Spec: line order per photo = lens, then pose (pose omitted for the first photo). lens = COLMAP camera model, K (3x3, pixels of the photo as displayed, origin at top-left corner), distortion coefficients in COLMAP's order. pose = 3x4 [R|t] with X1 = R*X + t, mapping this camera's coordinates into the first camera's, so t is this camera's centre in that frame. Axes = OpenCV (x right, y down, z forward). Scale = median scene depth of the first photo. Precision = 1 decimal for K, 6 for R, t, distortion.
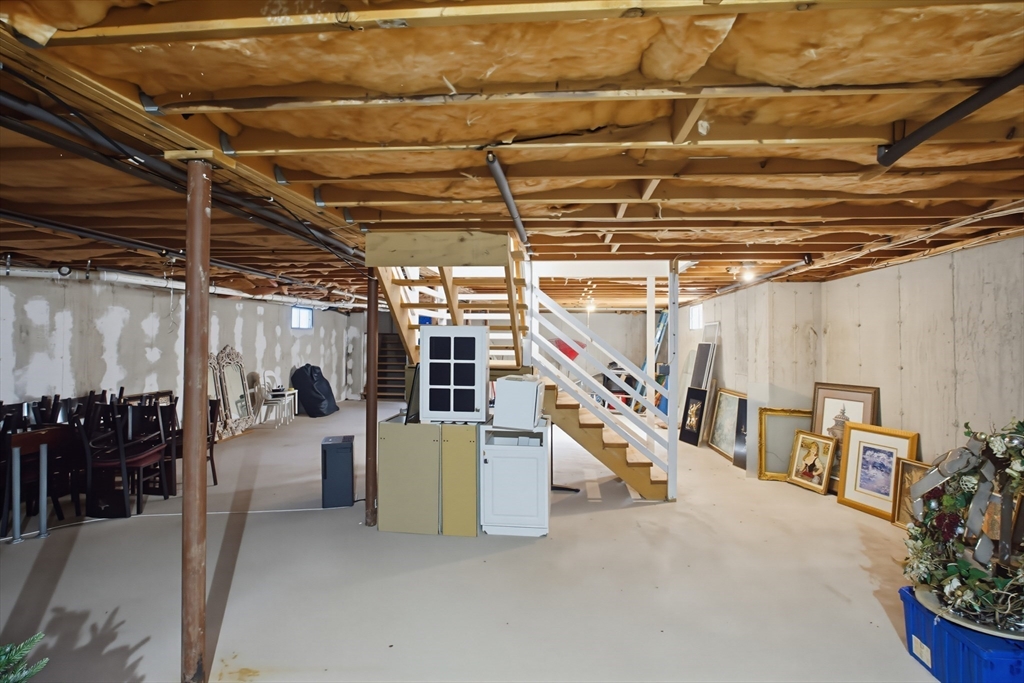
lens RADIAL K [[493.5, 0, 512.0], [0, 493.5, 341.5], [0, 0, 1]] dist [-0.000140, -0.000027]
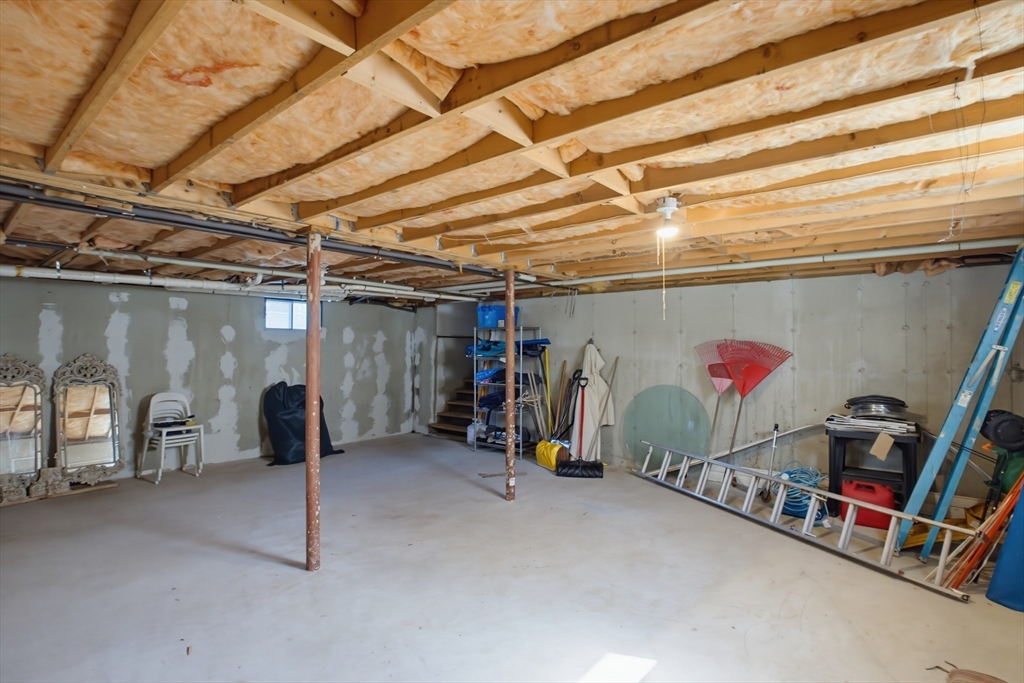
lens RADIAL K [[493.5, 0, 512.0], [0, 493.5, 341.5], [0, 0, 1]] dist [-0.000140, -0.000027]
pose [[0.824352, -0.002283, -0.566073, 0.218946], [-0.003429, 0.999953, -0.009027, -0.005452], [0.566067, 0.009382, 0.824306, 0.612922]]
